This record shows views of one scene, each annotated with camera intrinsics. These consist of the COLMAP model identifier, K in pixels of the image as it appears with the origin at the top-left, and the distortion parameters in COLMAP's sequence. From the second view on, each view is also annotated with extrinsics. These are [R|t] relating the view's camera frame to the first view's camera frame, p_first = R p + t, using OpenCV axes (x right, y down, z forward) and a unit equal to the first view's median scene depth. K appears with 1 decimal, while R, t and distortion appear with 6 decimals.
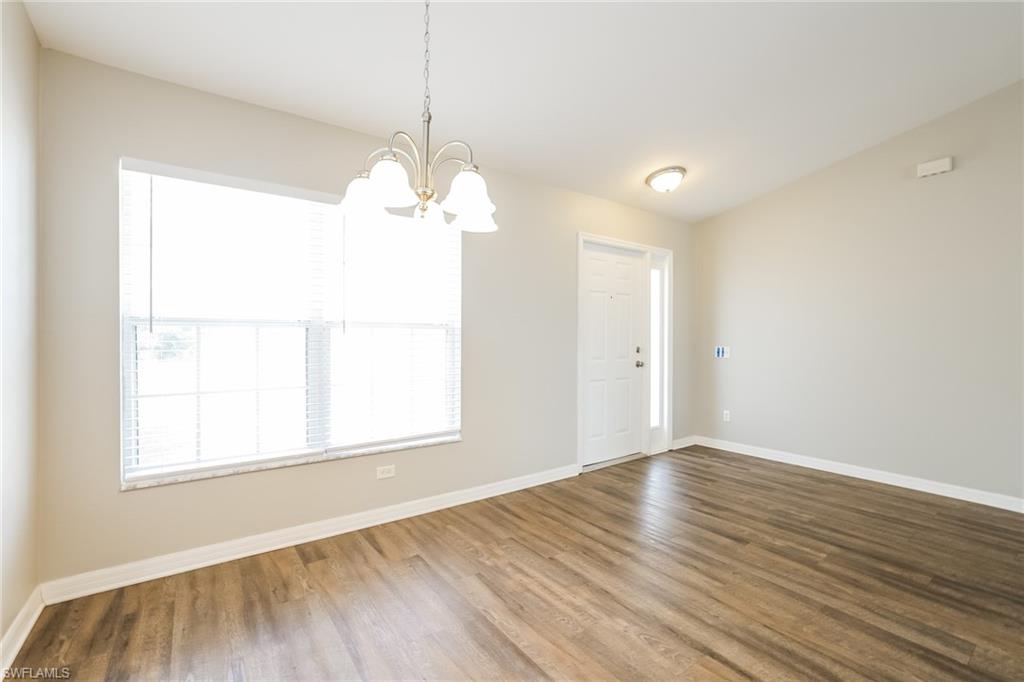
lens RADIAL K [[443.2, 0, 516.3], [0, 443.2, 343.3], [0, 0, 1]] dist [0.001078, 0.001780]
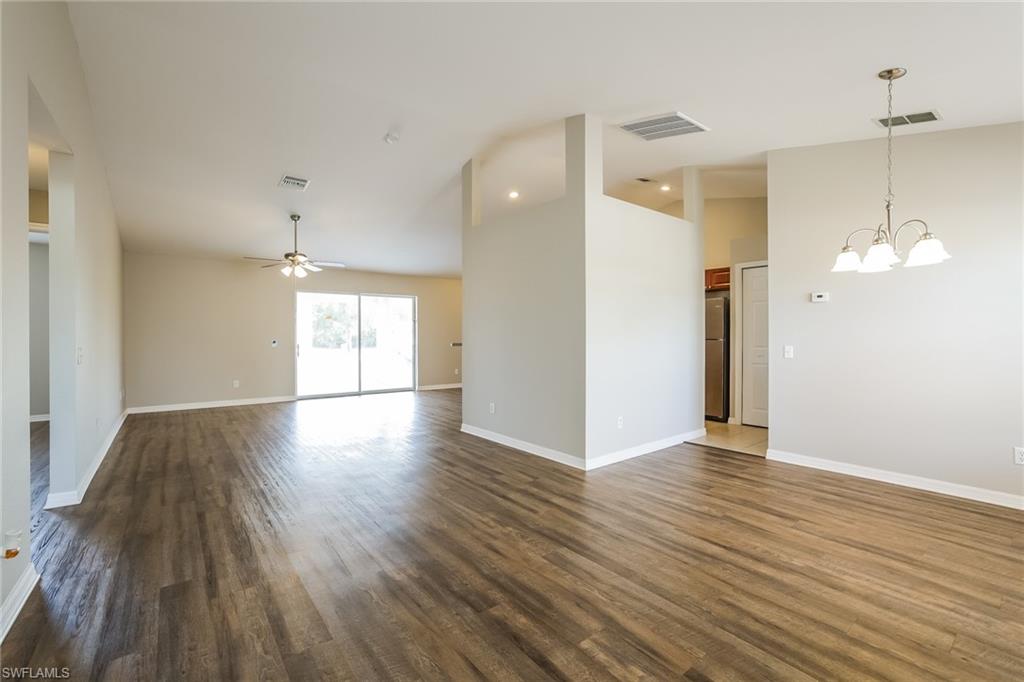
lens RADIAL K [[443.2, 0, 510.4], [0, 443.2, 342.4], [0, 0, 1]] dist [0.001078, 0.001780]
pose [[-0.999611, -0.003413, -0.027684, 0.971064], [-0.003788, 0.999901, 0.013517, -0.014662], [0.027635, 0.013617, -0.999525, 1.982054]]
